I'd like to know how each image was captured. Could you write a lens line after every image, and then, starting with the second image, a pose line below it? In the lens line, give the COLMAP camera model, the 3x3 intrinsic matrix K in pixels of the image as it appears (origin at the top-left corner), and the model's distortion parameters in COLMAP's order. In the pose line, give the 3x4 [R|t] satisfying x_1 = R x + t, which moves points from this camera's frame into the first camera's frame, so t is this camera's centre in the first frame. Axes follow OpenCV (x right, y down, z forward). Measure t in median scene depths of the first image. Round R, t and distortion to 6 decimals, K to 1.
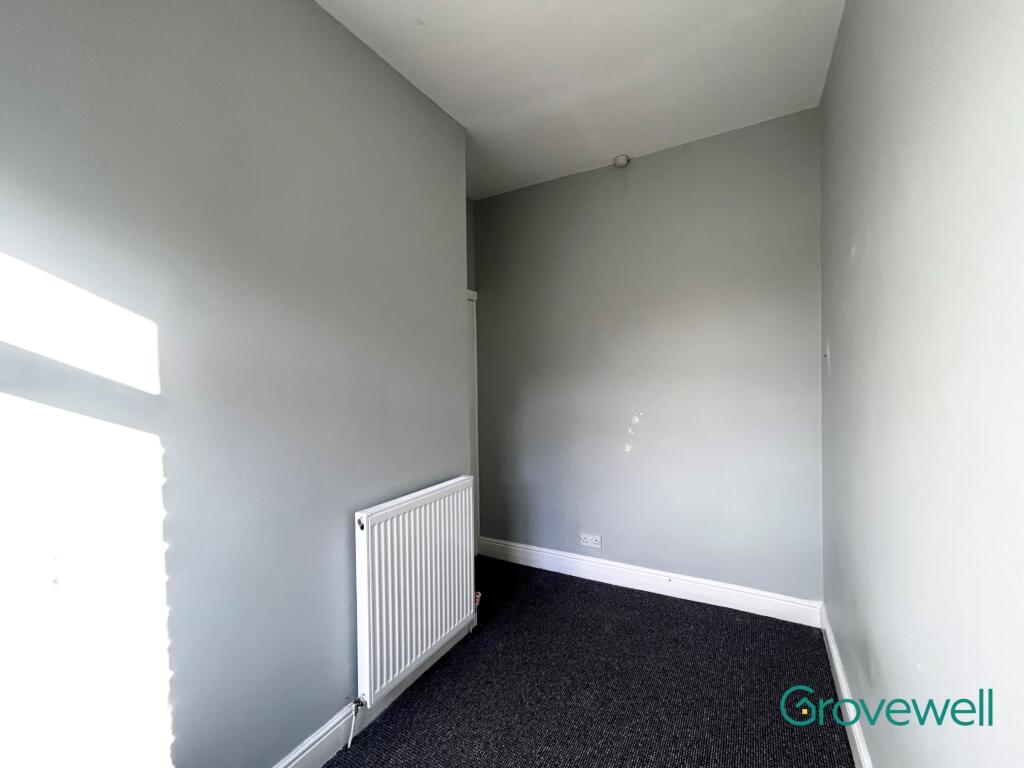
lens RADIAL K [[417.1, 0, 512.0], [0, 417.1, 384.0], [0, 0, 1]] dist [-0.003379, 0.003412]
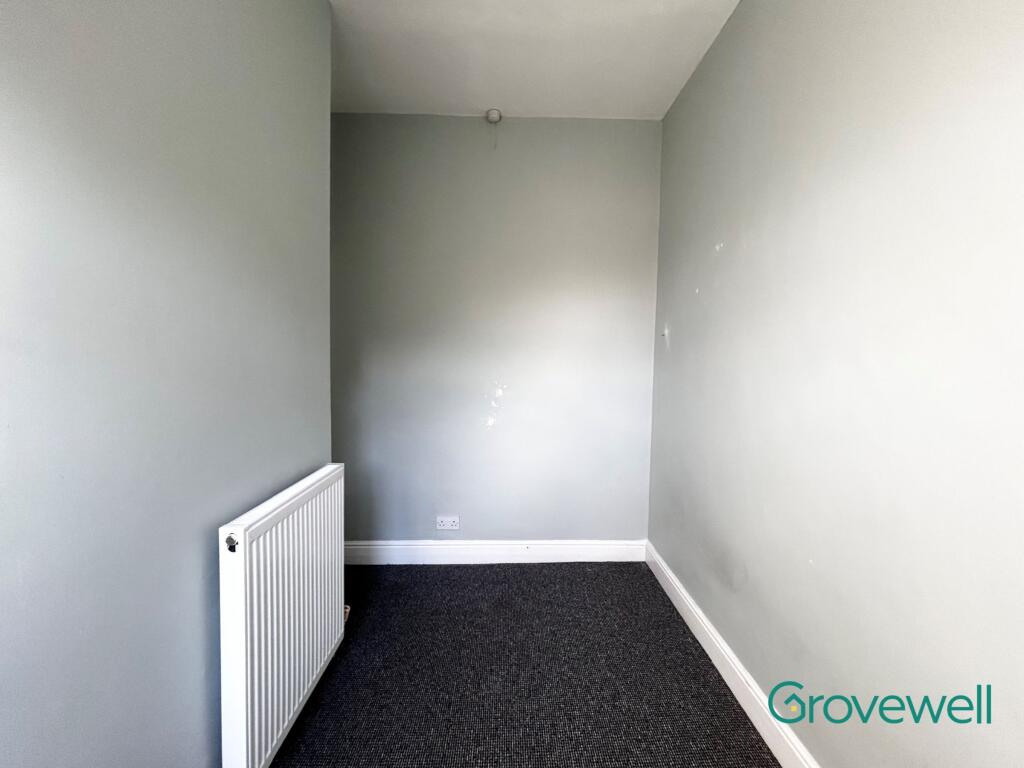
lens RADIAL K [[438.3, 0, 512.0], [0, 438.3, 384.0], [0, 0, 1]] dist [0.000659, 0.000210]
pose [[0.856999, 0.001470, 0.515316, -0.220645], [-0.025164, 0.998922, 0.039000, 0.027670], [-0.514704, -0.046390, 0.856112, 0.117343]]
